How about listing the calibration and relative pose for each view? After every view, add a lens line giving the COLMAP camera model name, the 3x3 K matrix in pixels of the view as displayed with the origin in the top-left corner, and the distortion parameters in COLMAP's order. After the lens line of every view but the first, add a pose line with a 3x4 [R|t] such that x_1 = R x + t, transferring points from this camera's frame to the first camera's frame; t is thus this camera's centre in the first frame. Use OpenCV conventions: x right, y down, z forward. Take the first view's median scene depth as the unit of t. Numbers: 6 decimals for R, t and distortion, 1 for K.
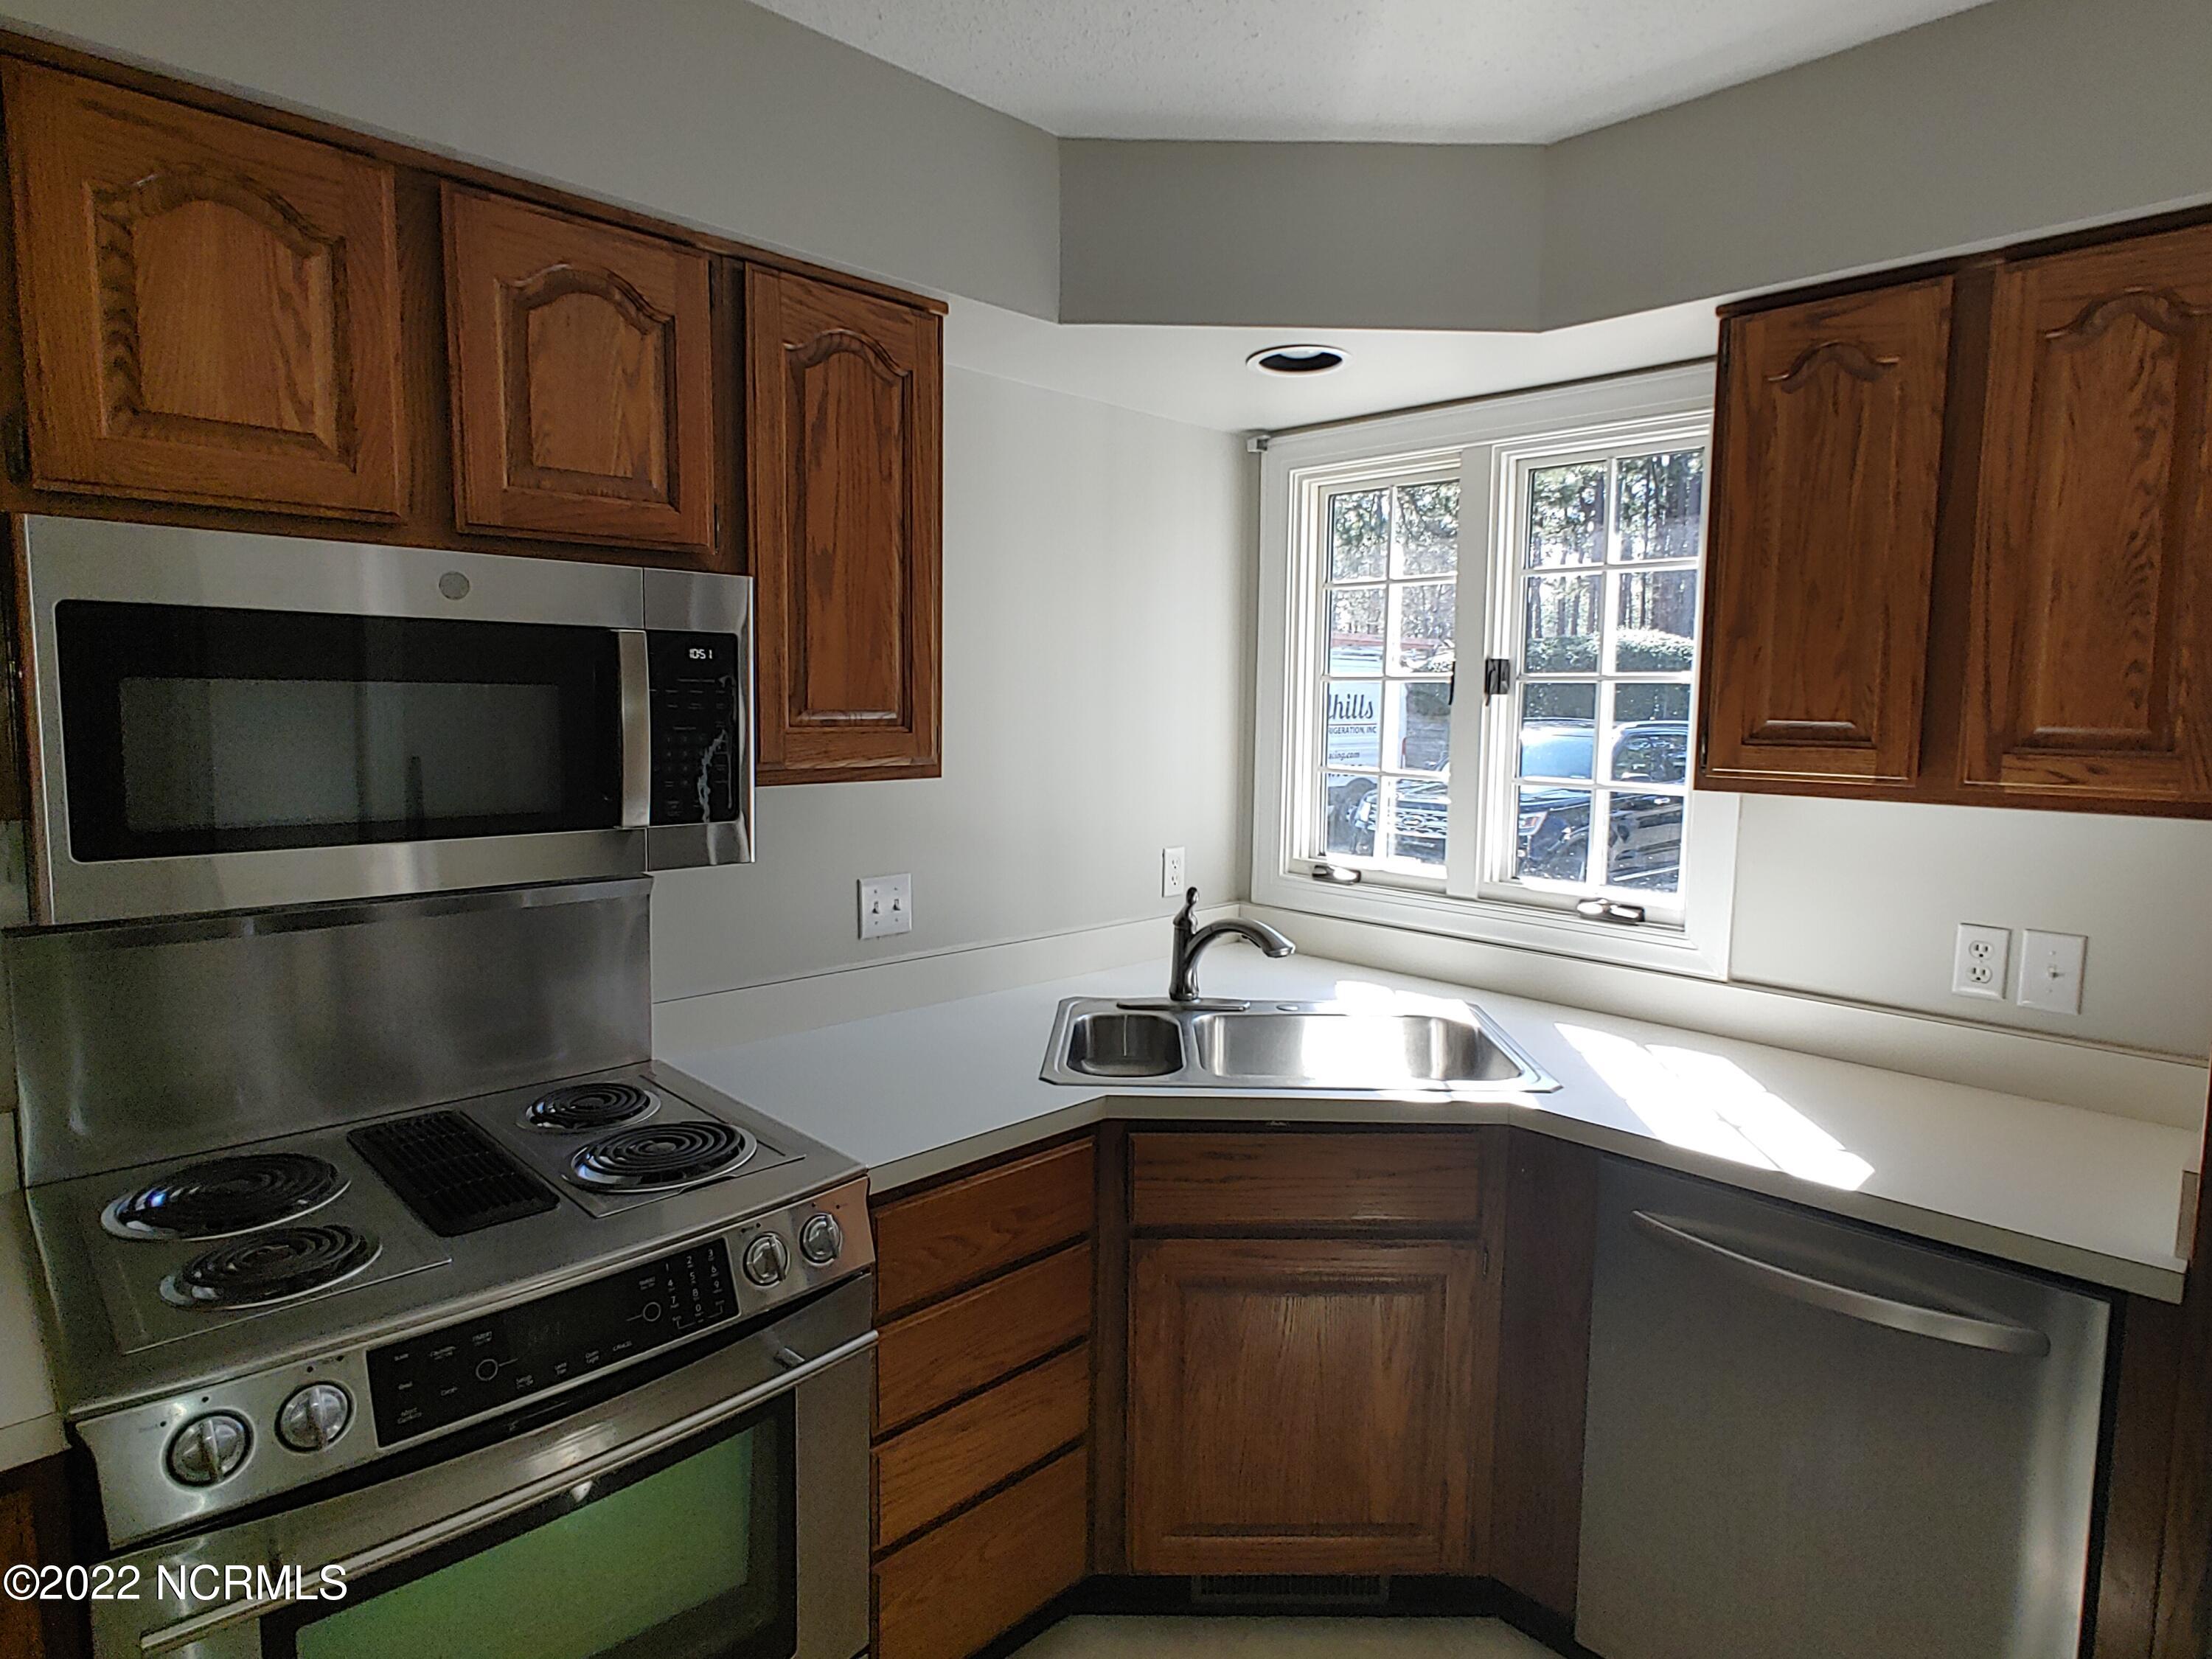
lens RADIAL K [[1212.4, 0, 1115.5], [0, 1212.4, 808.4], [0, 0, 1]] dist [-0.014849, 0.005571]
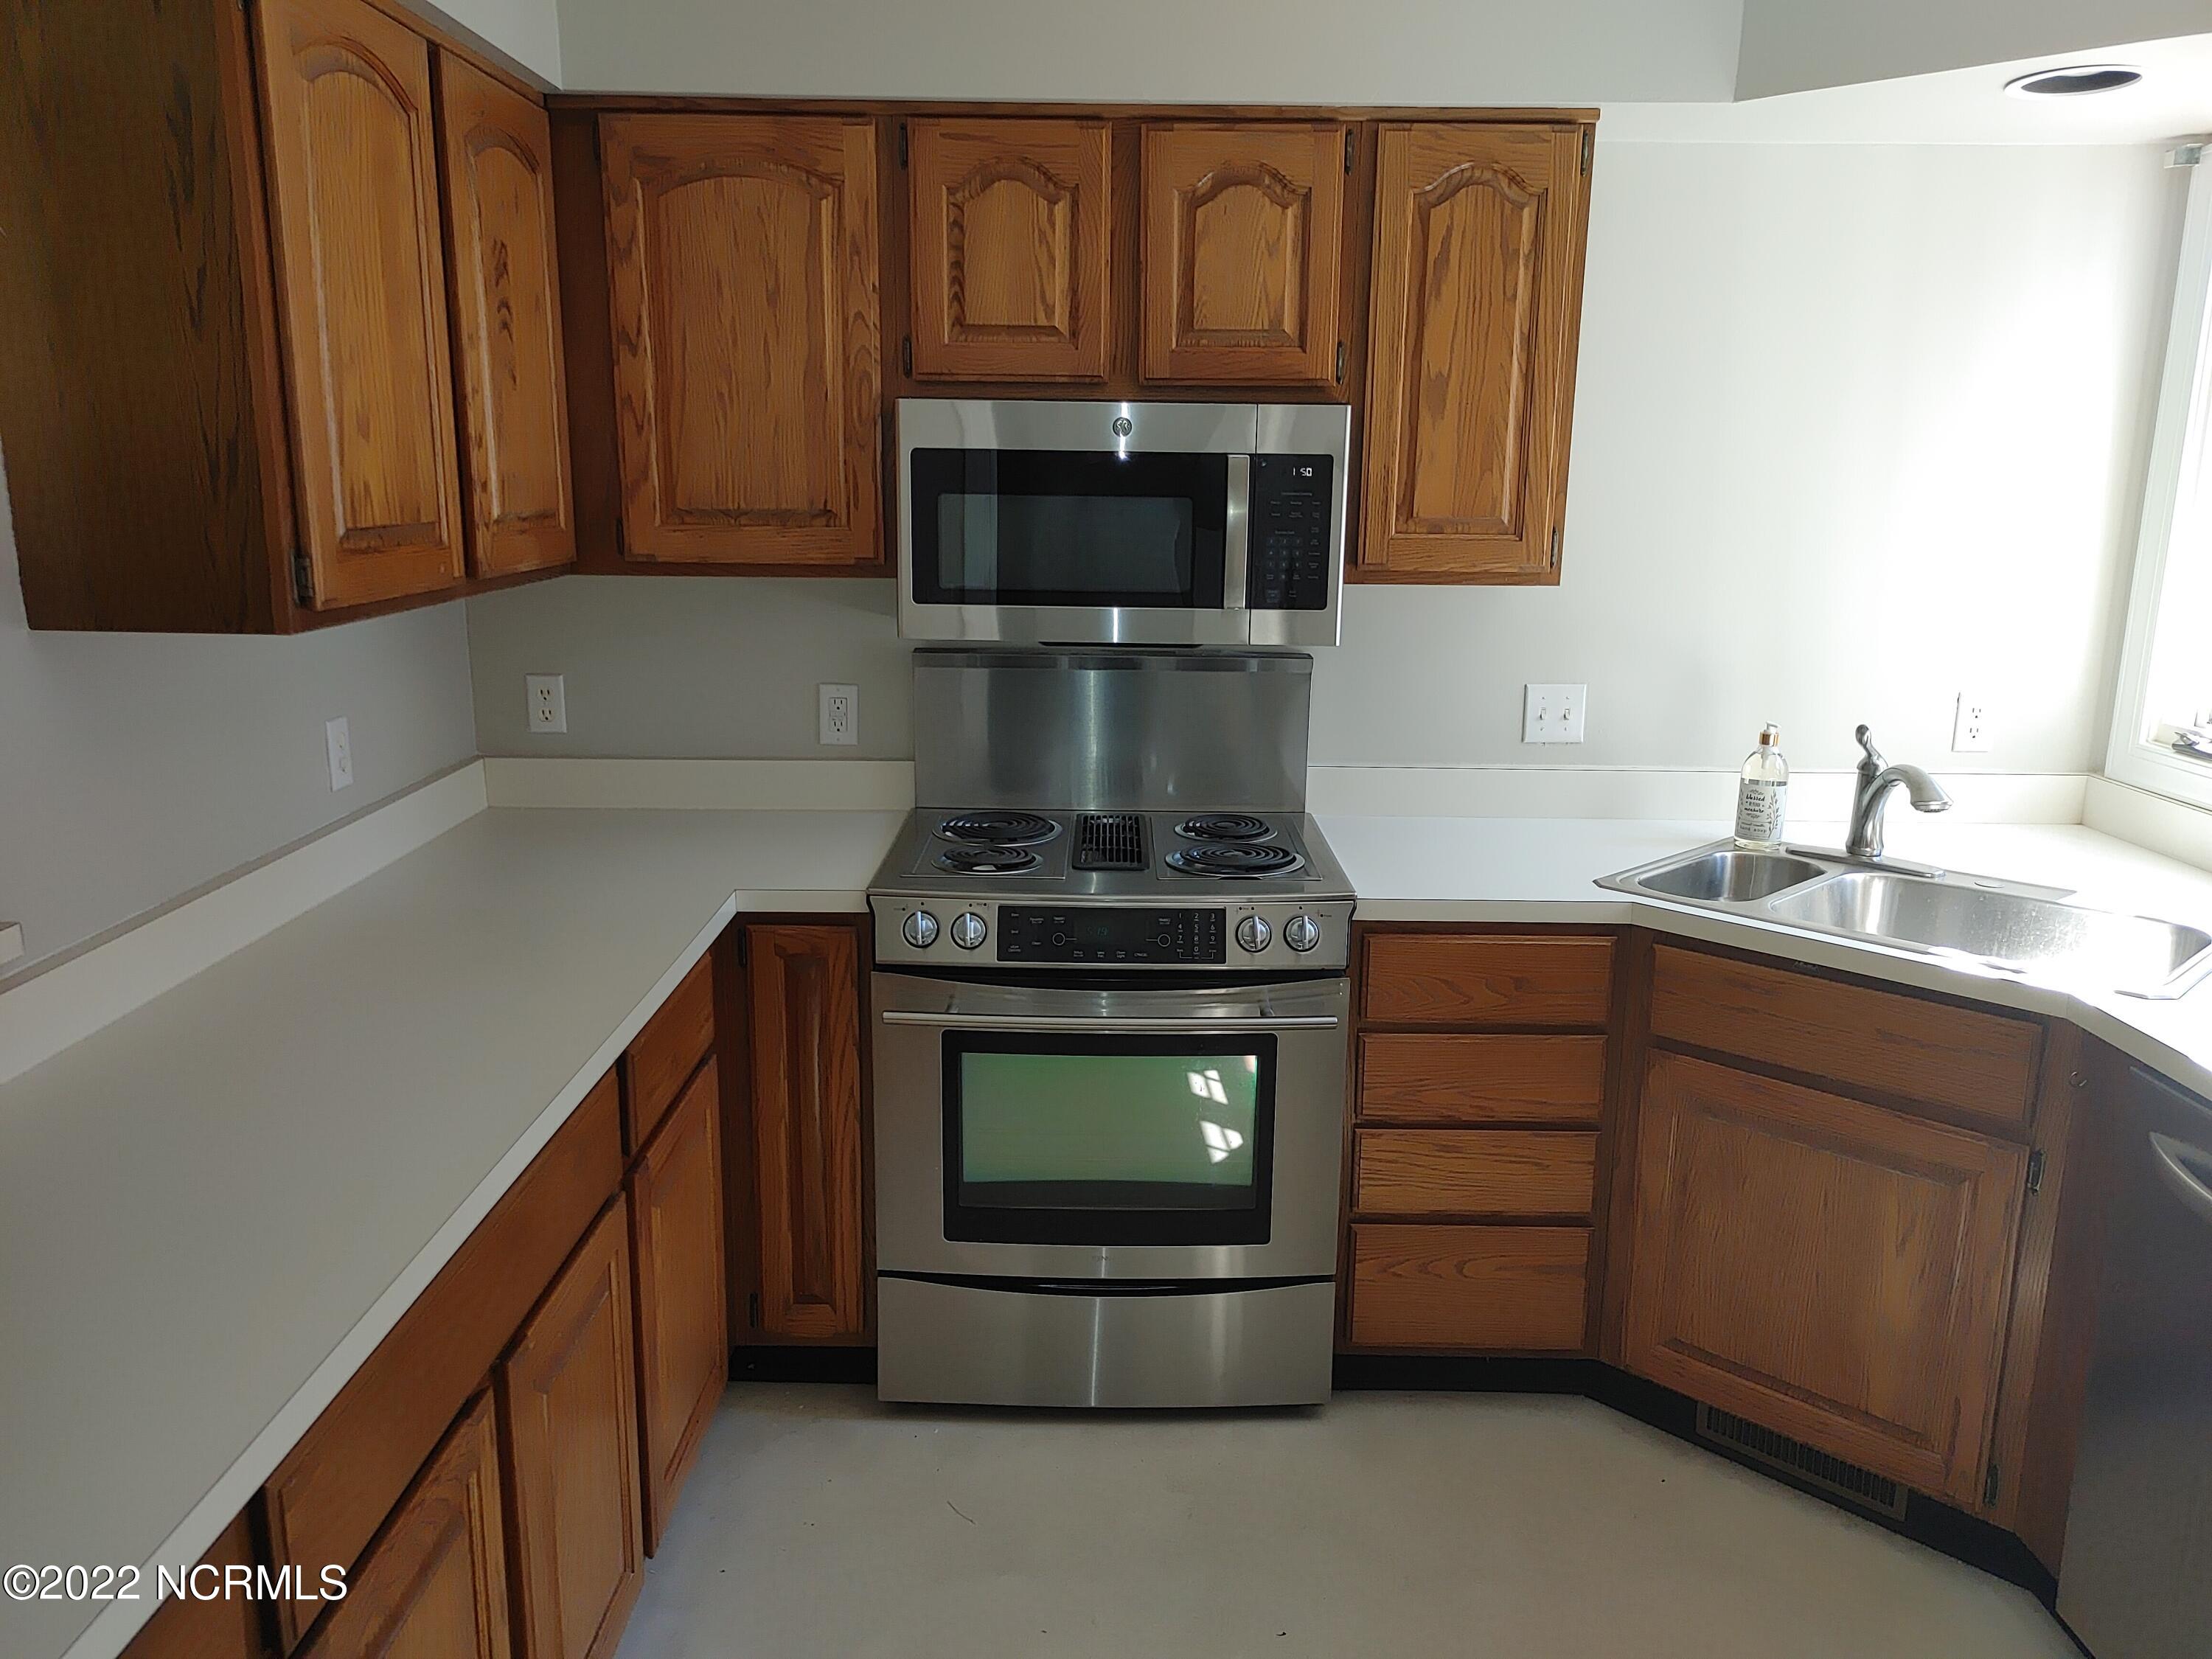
lens RADIAL K [[1646.1, 0, 1104.9], [0, 1646.1, 835.2], [0, 0, 1]] dist [0.013422, -0.006981]
pose [[0.696244, 0.147127, -0.702565, 0.739114], [-0.066371, 0.987771, 0.141080, 0.015031], [0.714730, -0.051596, 0.697495, -0.333009]]
